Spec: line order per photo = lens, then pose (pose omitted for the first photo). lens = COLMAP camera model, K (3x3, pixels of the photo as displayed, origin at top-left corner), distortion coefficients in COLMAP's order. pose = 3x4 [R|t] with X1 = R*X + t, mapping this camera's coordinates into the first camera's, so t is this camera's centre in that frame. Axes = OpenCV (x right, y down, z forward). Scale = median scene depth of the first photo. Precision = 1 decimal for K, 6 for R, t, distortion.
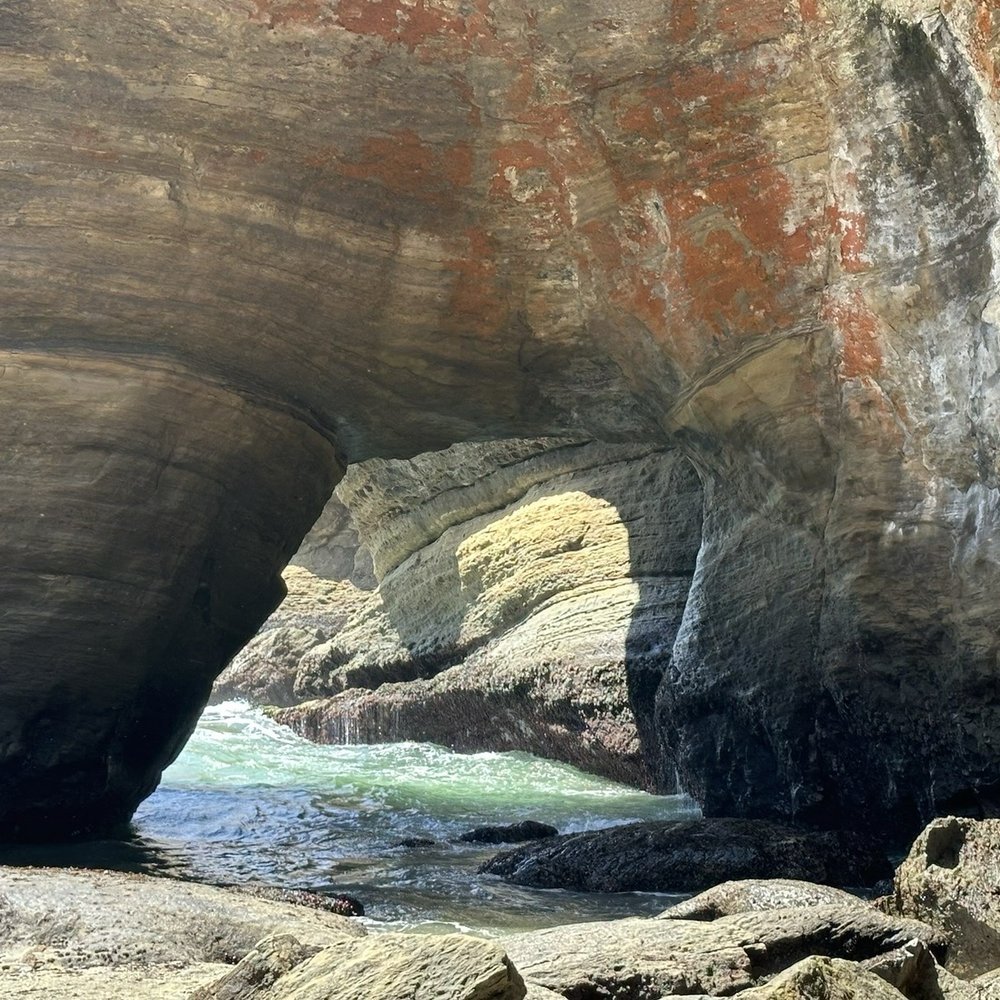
lens RADIAL K [[2388.5, 0, 502.5], [0, 2388.5, 498.5], [0, 0, 1]] dist [0.041604, 0.000000]
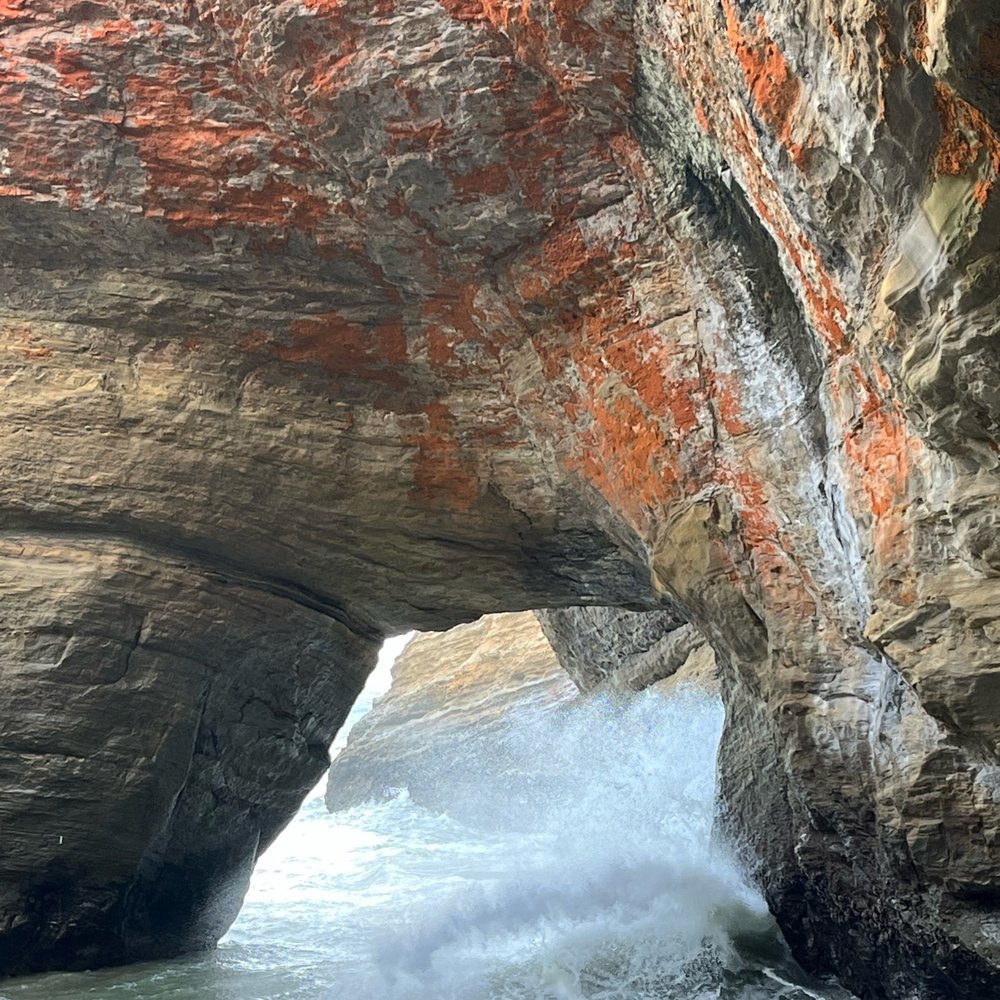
lens RADIAL K [[2388.5, 0, 499.9], [0, 2388.5, 504.0], [0, 0, 1]] dist [0.041604, 0.000000]
pose [[0.959171, -0.034121, -0.280761, 0.308145], [0.017419, 0.997938, -0.061771, -0.008885], [0.282289, 0.054359, 0.957788, 0.055934]]
